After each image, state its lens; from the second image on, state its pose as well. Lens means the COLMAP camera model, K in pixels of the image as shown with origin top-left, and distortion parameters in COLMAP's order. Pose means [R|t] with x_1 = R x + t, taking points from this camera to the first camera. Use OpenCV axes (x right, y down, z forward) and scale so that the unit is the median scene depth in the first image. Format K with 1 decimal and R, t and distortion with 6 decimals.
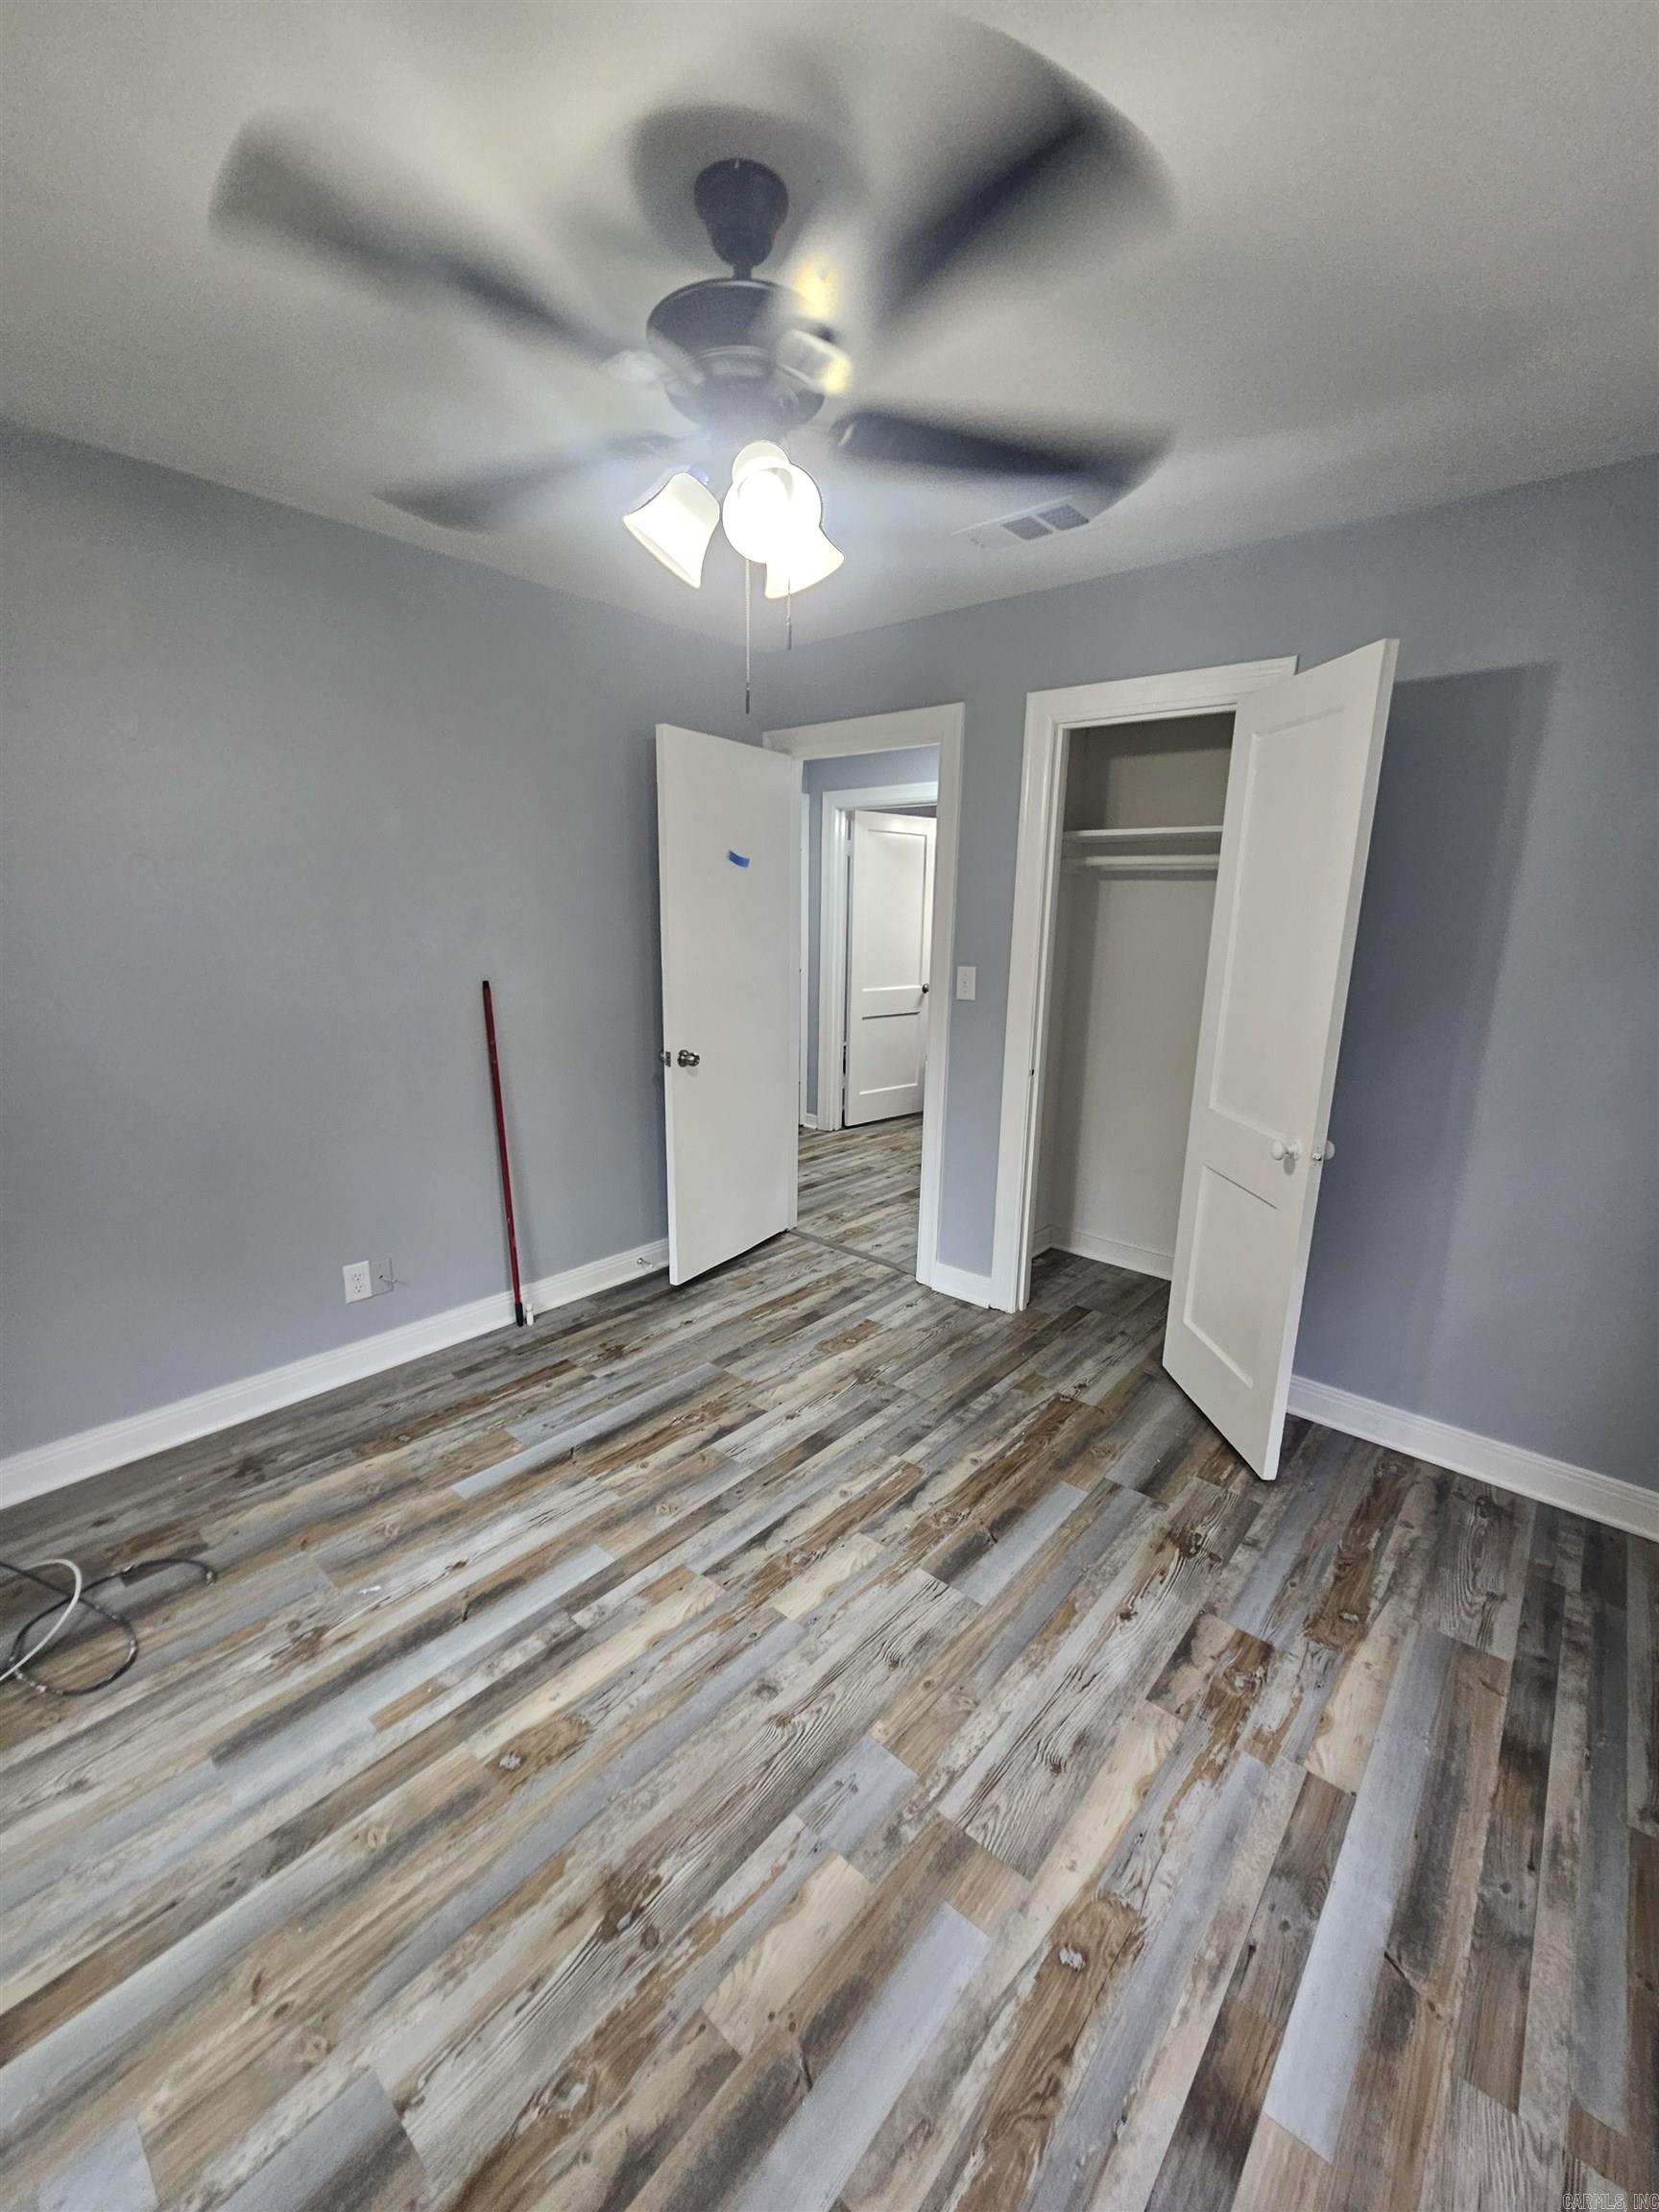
lens RADIAL K [[902.7, 0, 833.6], [0, 902.7, 1122.1], [0, 0, 1]] dist [-0.002227, 0.000406]
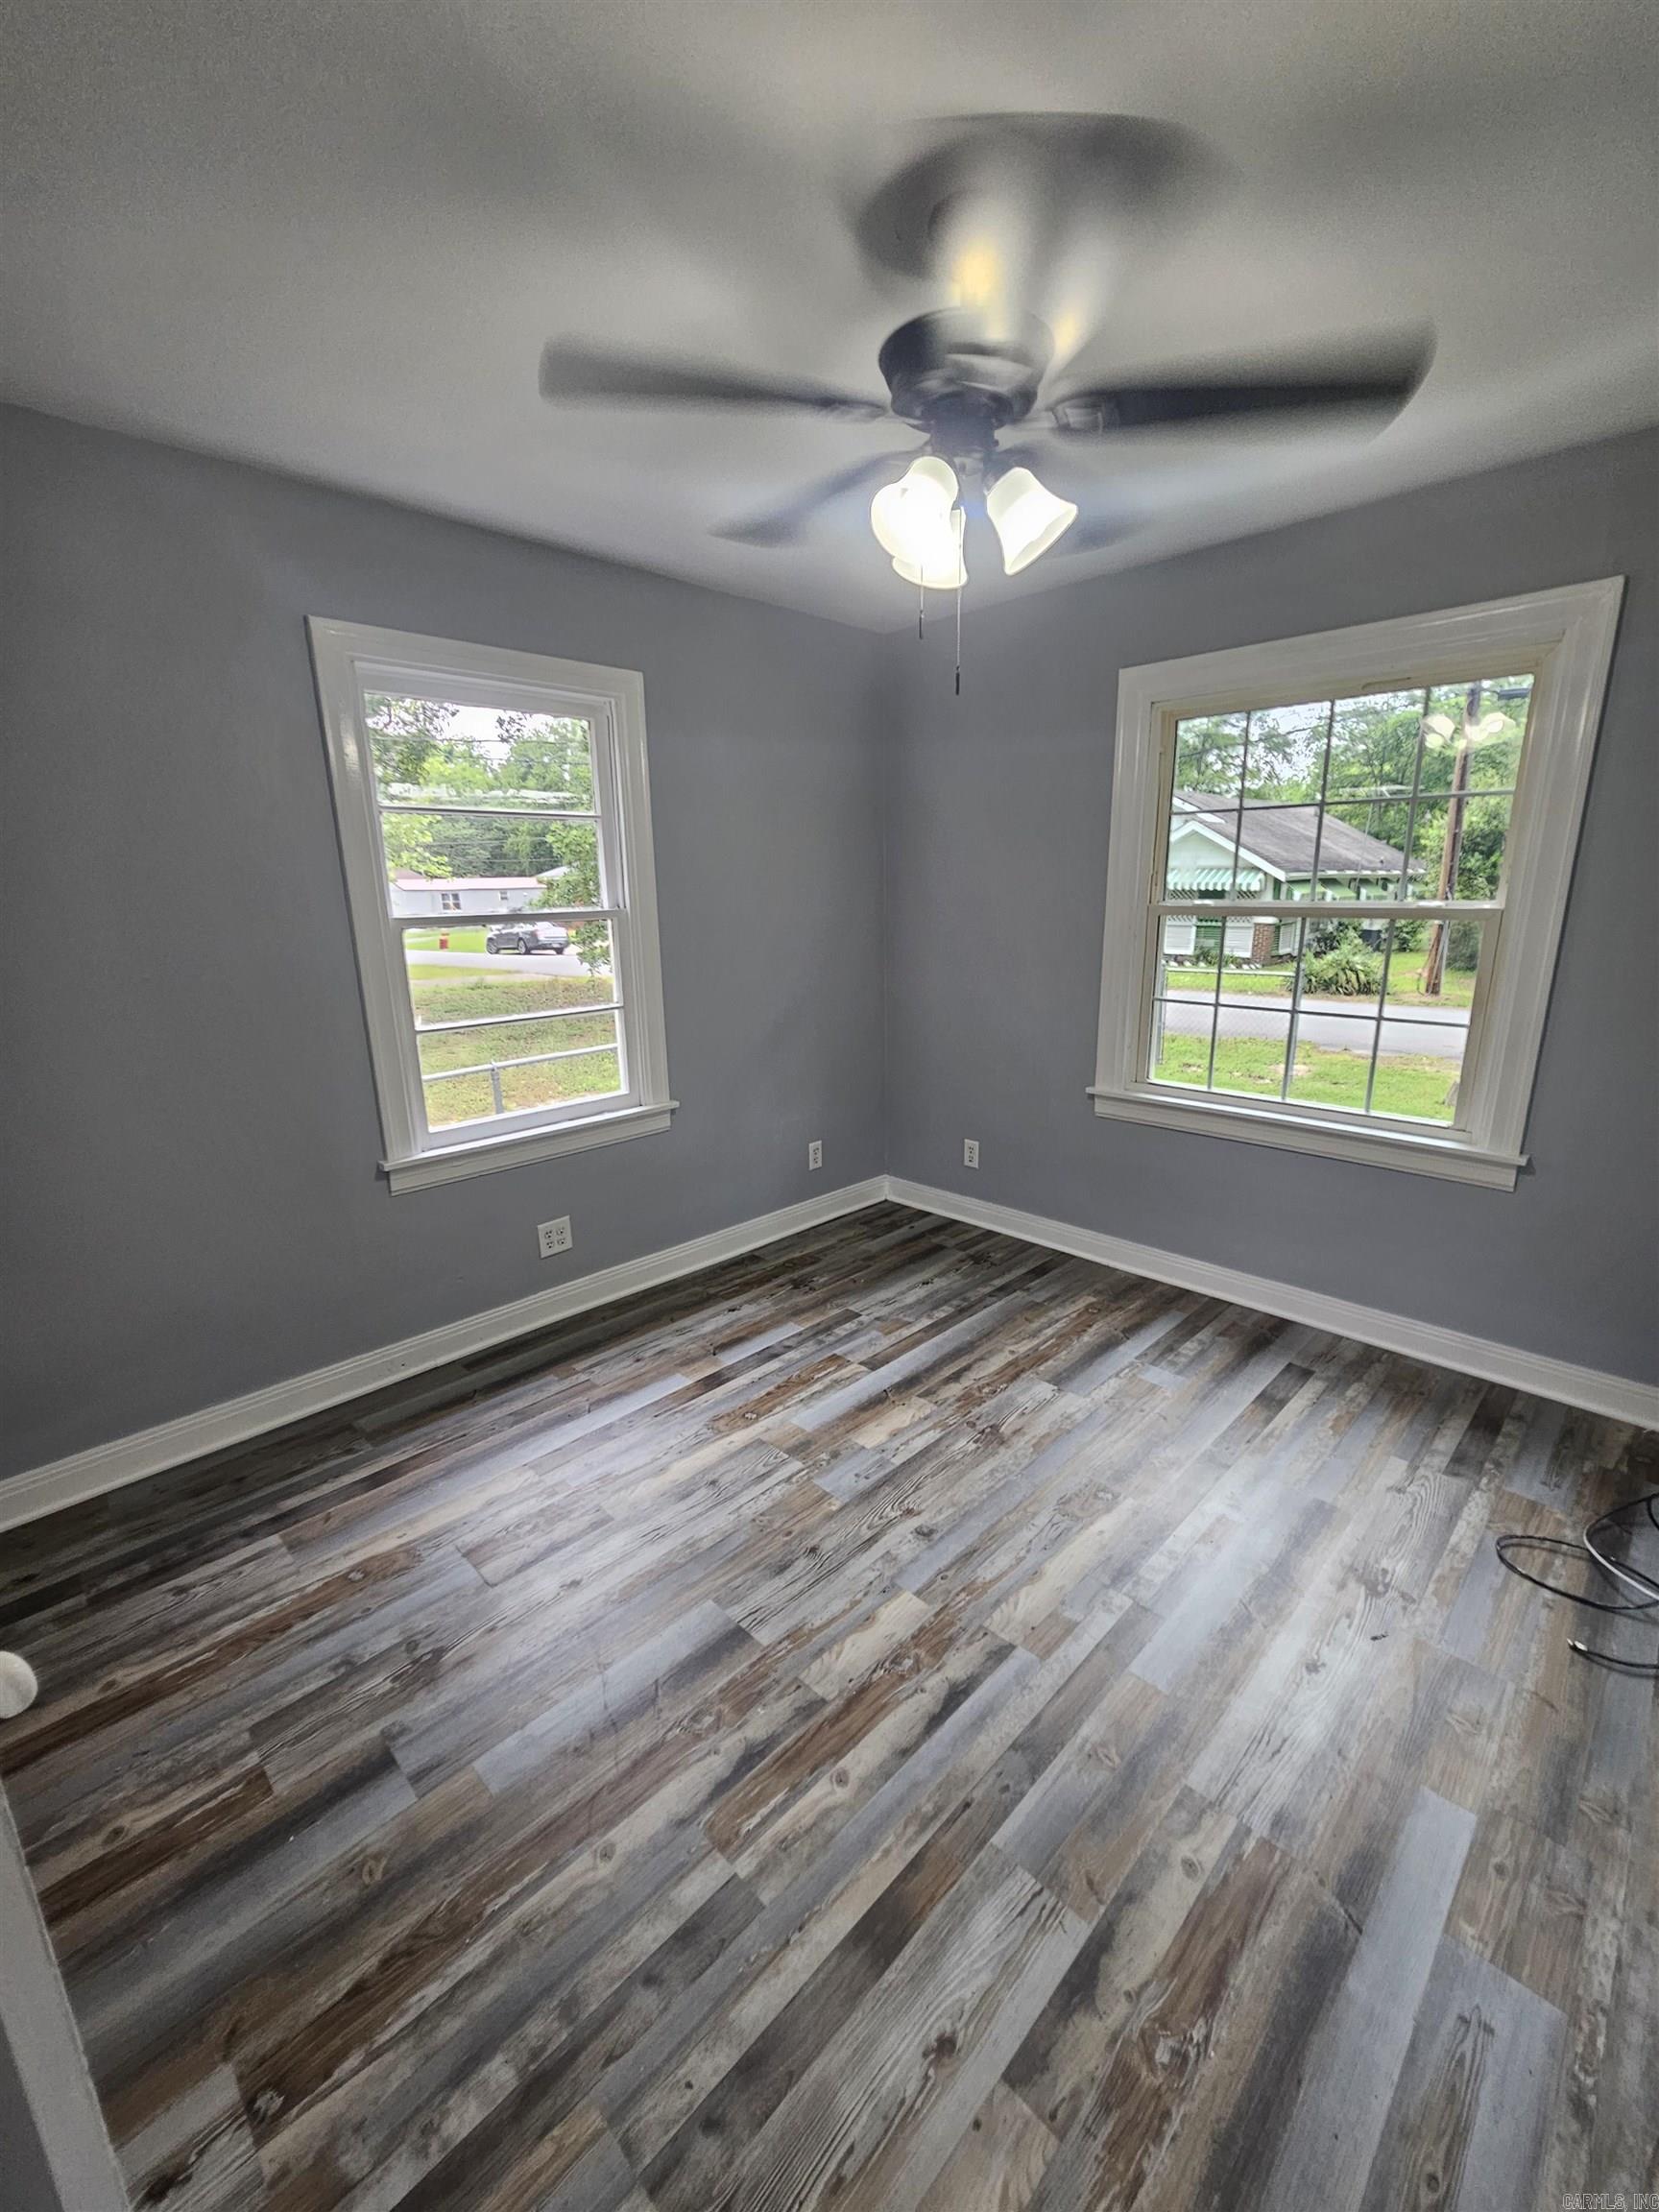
lens RADIAL K [[906.4, 0, 826.6], [0, 906.4, 1124.8], [0, 0, 1]] dist [0.001003, 0.000019]
pose [[-0.997277, -0.021647, 0.070496, -0.014425], [0.015225, 0.874912, 0.484043, -0.348840], [-0.072156, 0.483799, -0.872200, 1.469729]]
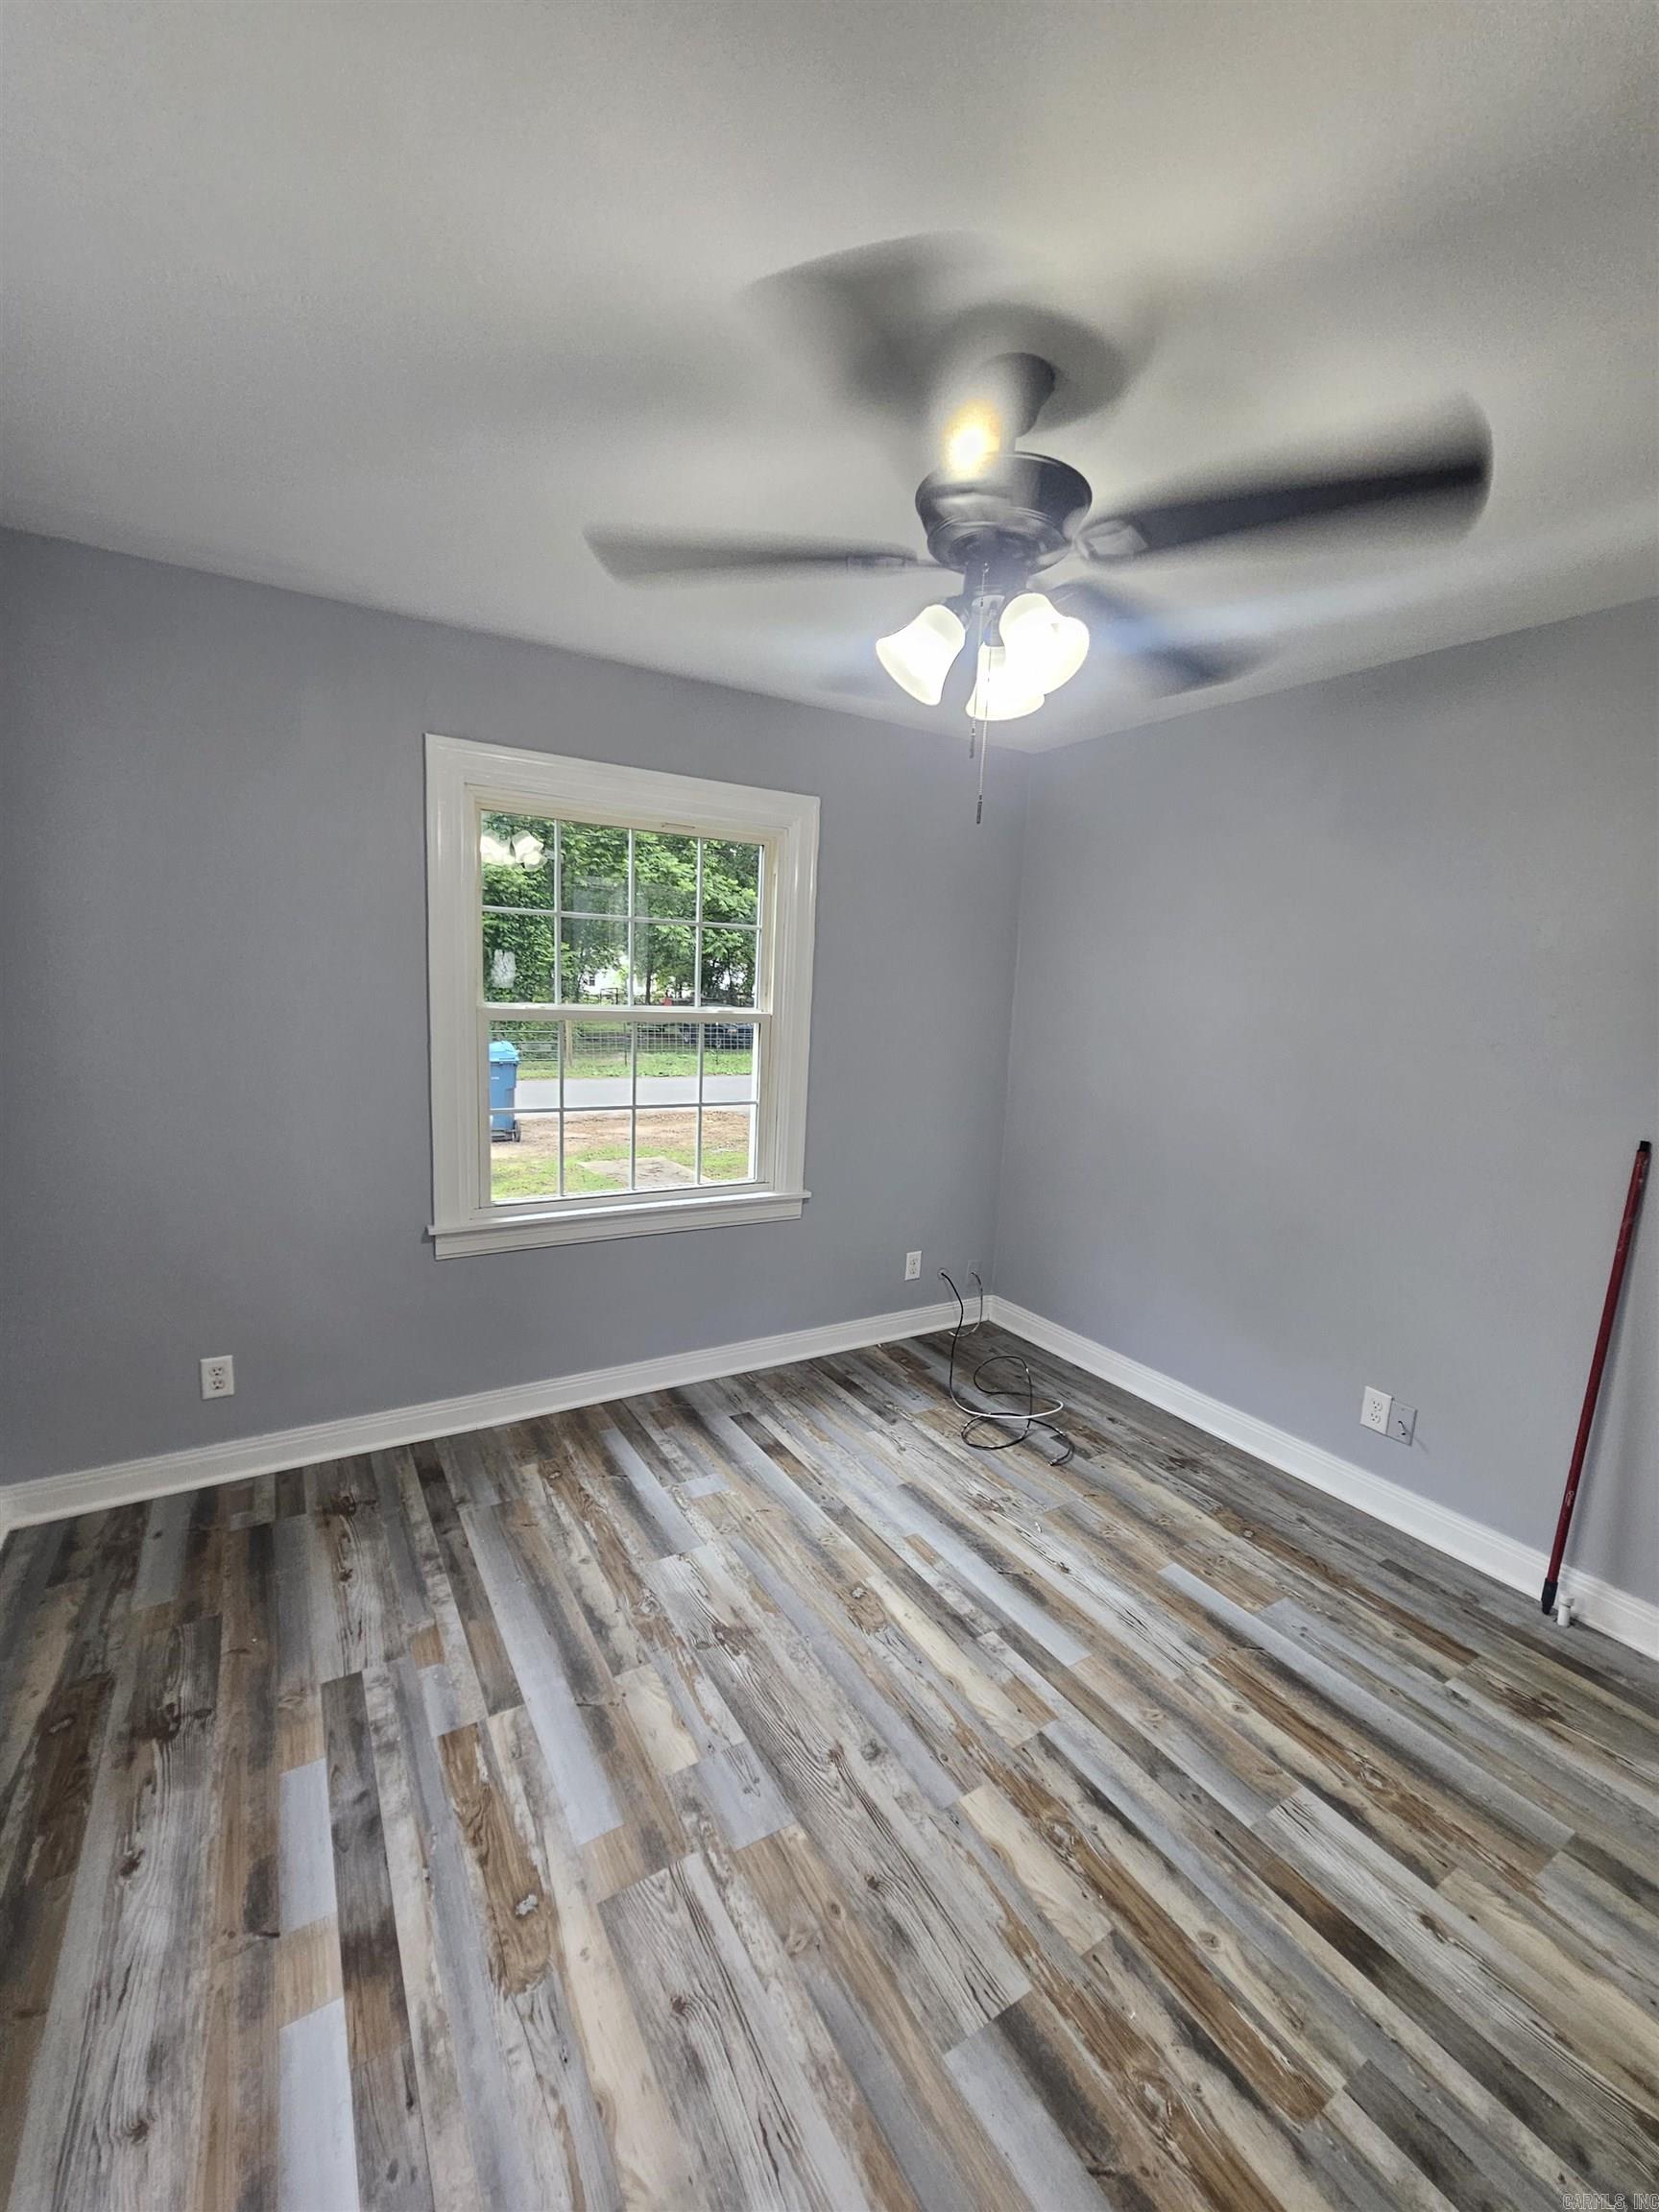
lens RADIAL K [[902.7, 0, 833.6], [0, 902.7, 1122.1], [0, 0, 1]] dist [-0.002227, 0.000406]
pose [[-0.299794, 0.118189, -0.946655, 0.668599], [-0.276685, 0.938875, 0.204840, -0.189898], [0.913000, 0.323335, -0.248768, 0.804484]]
